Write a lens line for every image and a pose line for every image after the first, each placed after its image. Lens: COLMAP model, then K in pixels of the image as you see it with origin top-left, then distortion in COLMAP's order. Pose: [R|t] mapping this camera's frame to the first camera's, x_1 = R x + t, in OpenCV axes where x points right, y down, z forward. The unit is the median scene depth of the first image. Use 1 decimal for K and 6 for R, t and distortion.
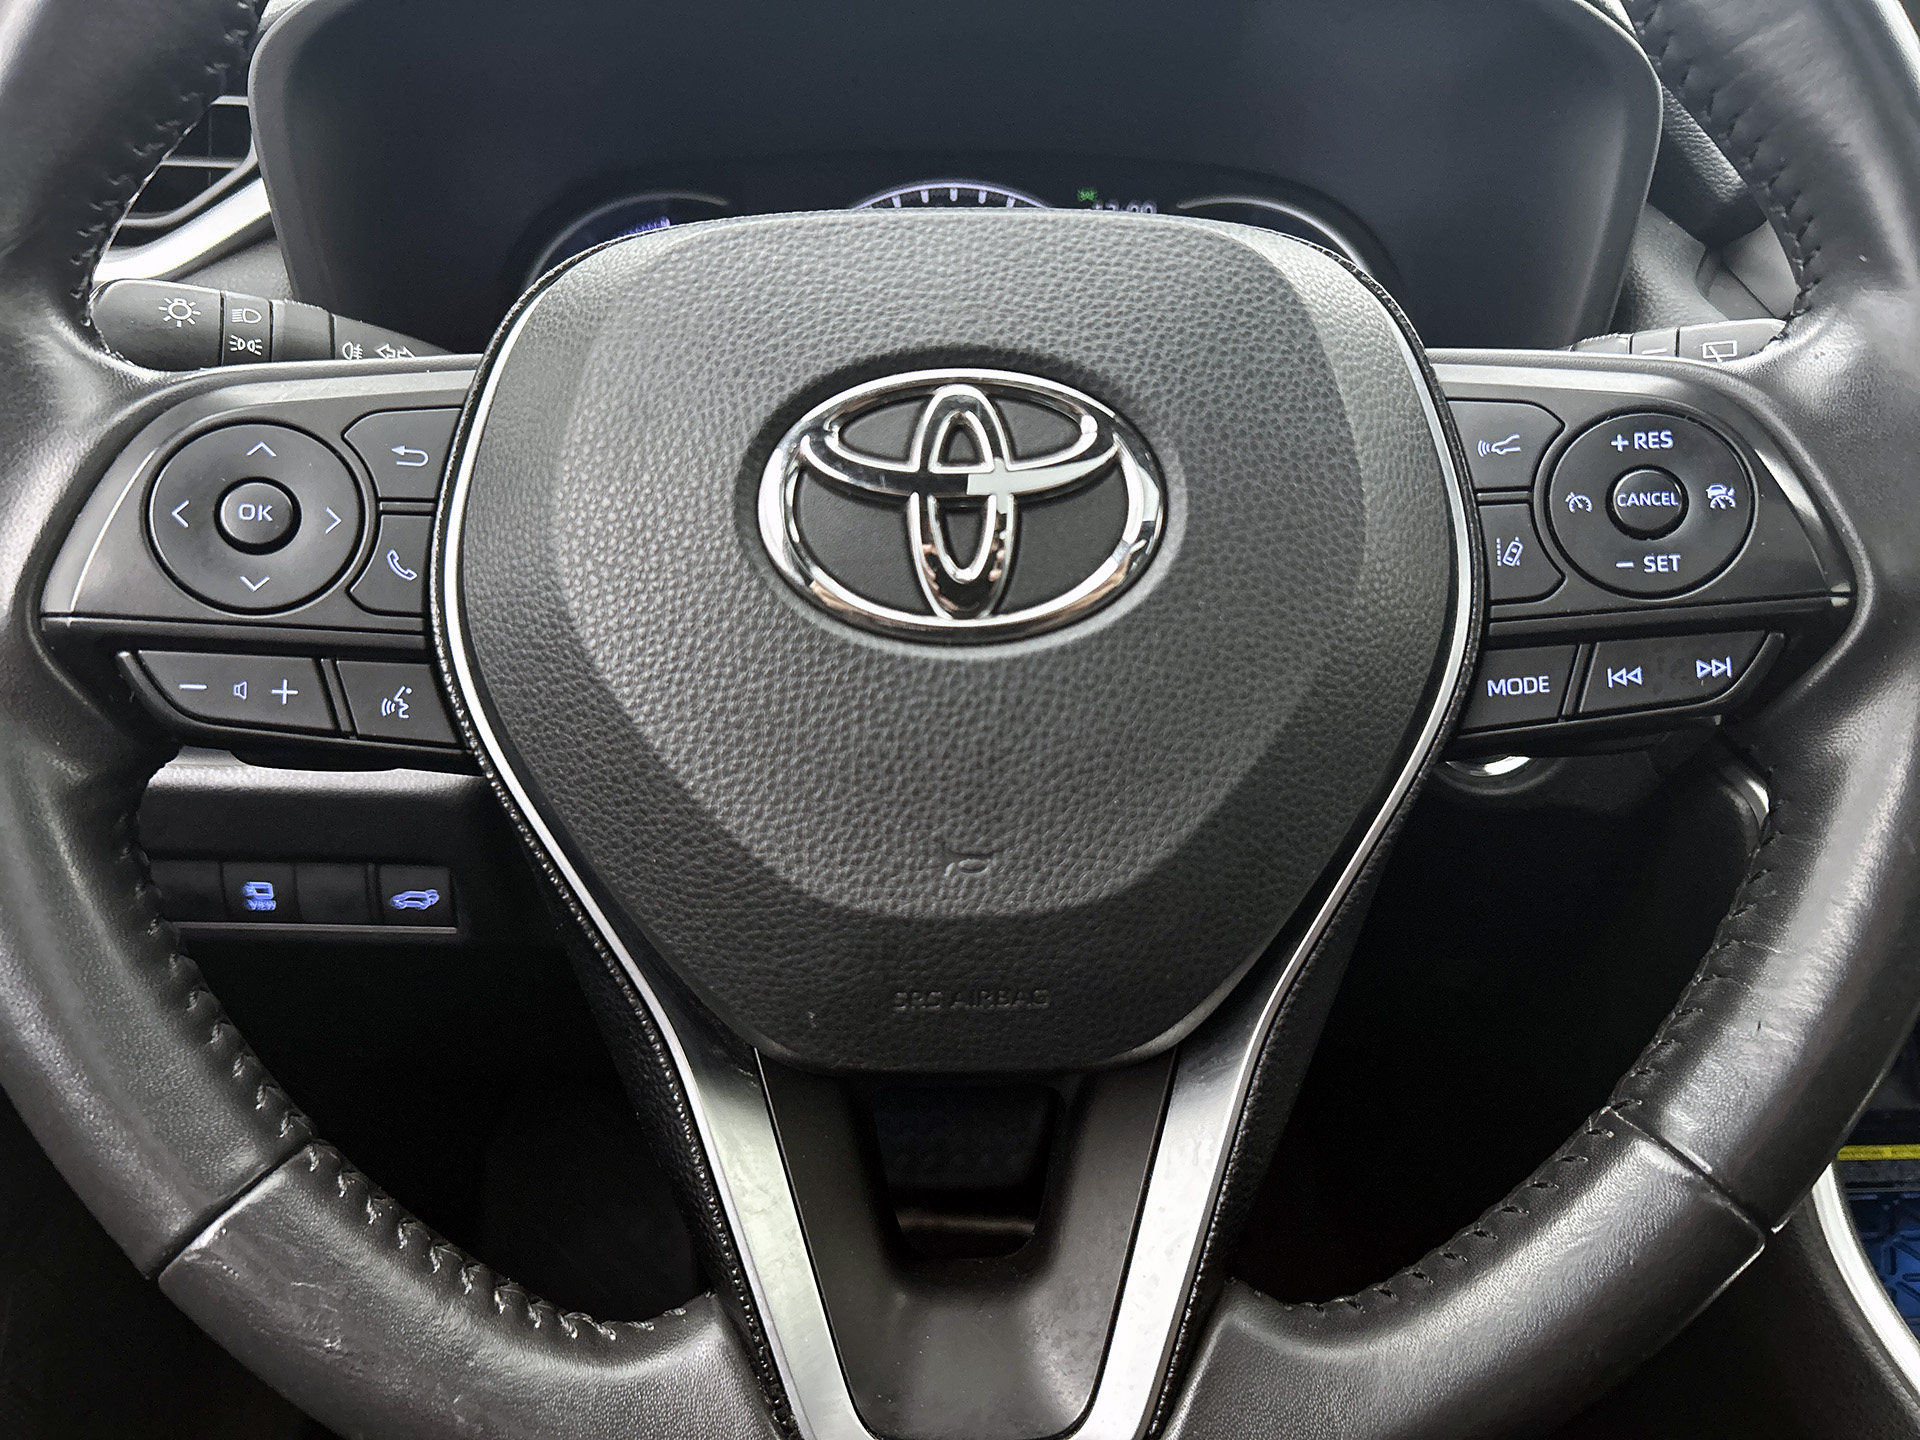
lens RADIAL K [[1461.9, 0, 960.0], [0, 1461.9, 720.0], [0, 0, 1]] dist [0.042605, -0.078079]
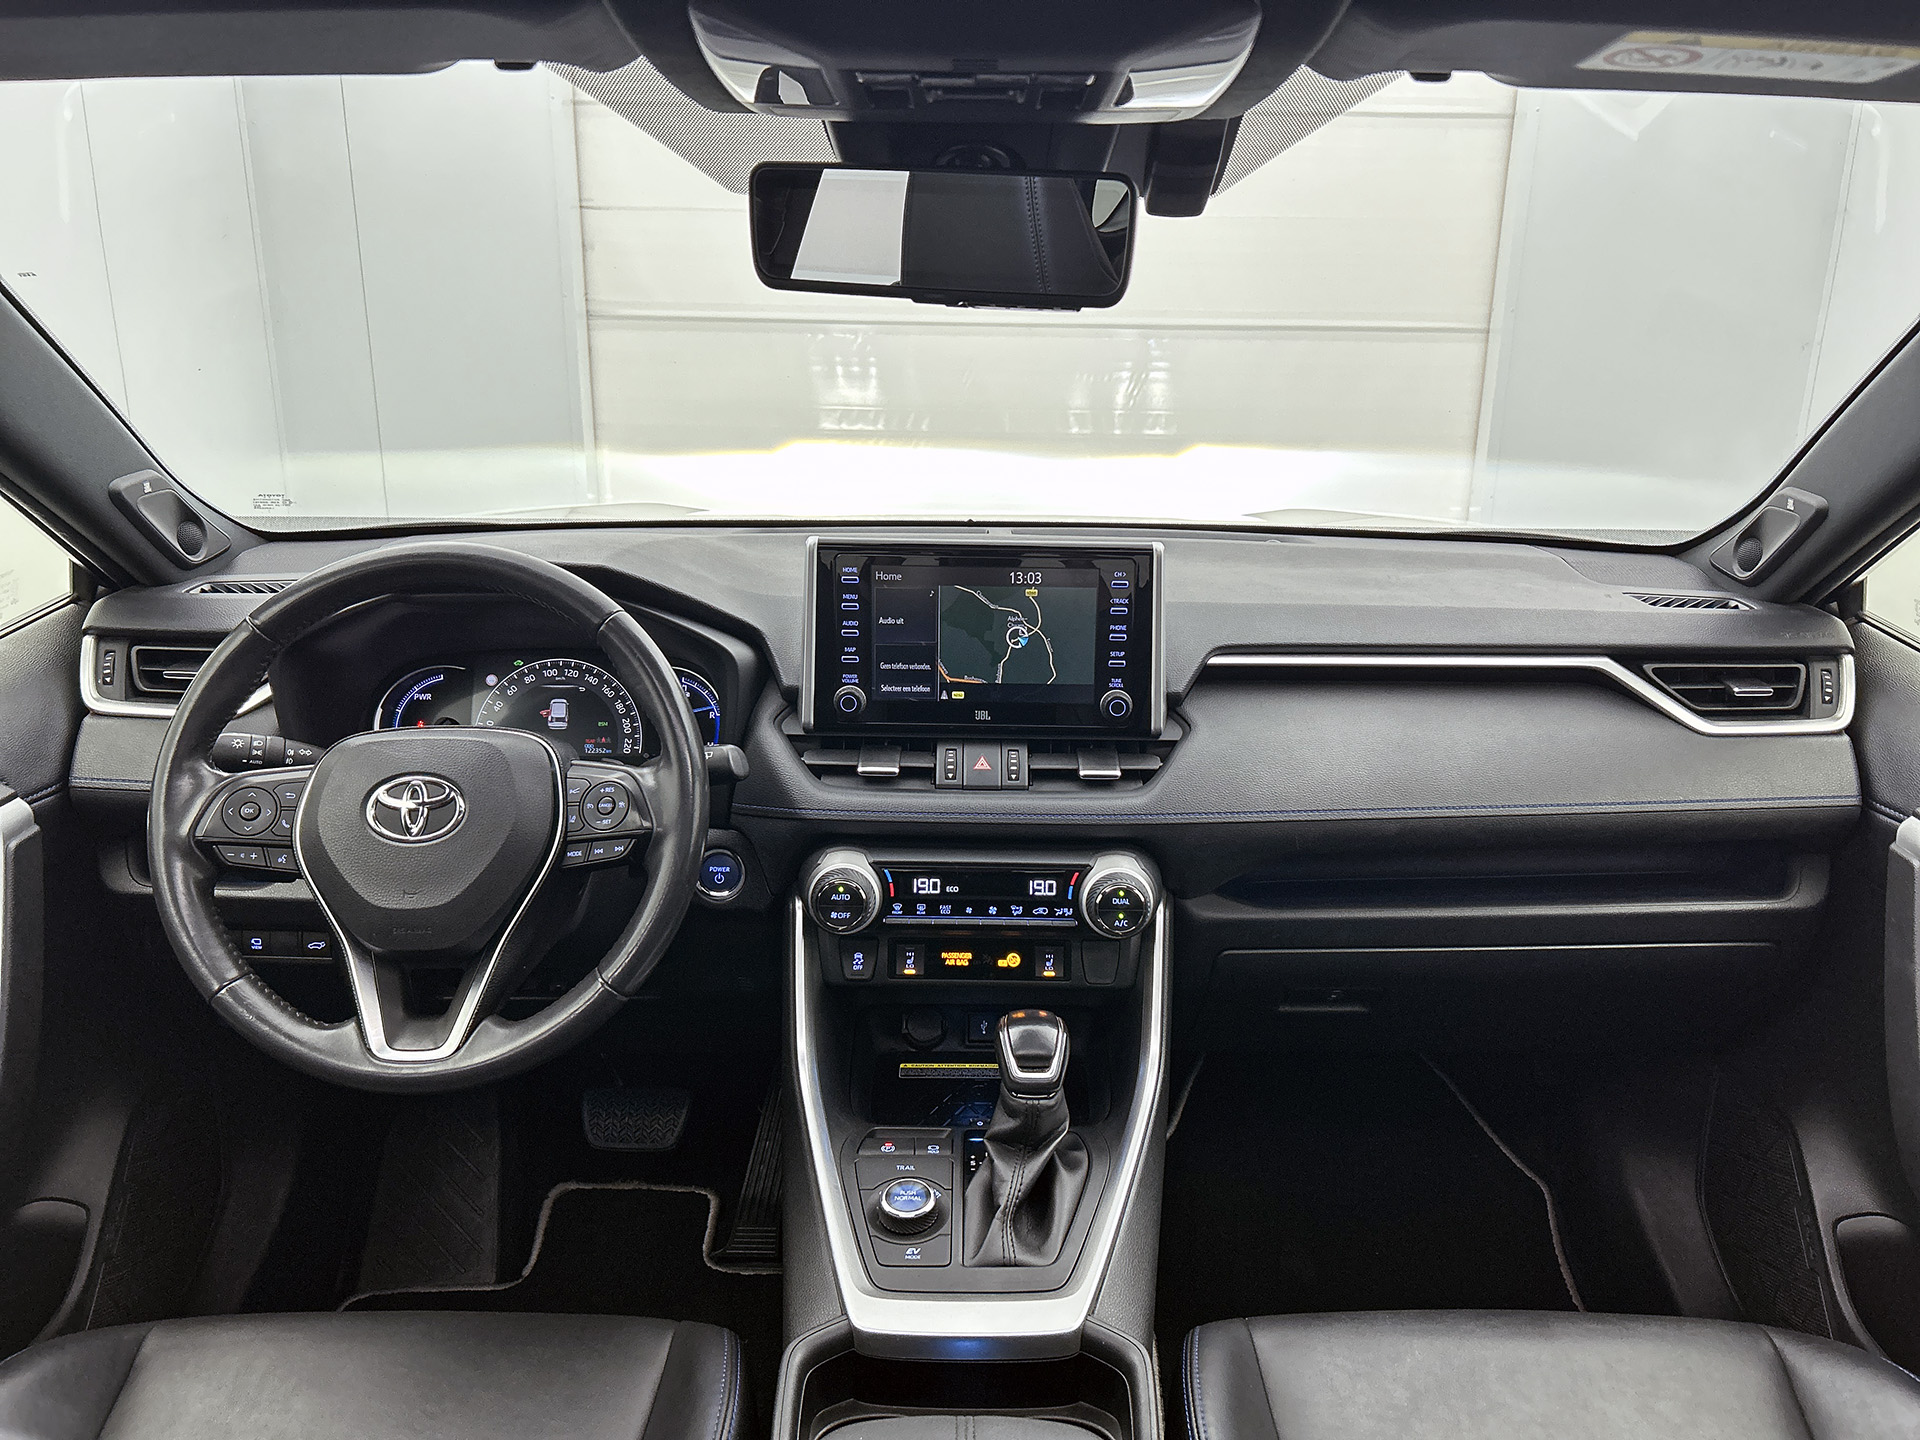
lens RADIAL K [[1461.9, 0, 960.0], [0, 1461.9, 720.0], [0, 0, 1]] dist [0.042605, -0.078079]
pose [[0.999012, -0.005283, -0.044134, 1.573198], [-0.001071, 0.989760, -0.142737, 0.176783], [0.044436, 0.142643, 0.988776, -2.801306]]
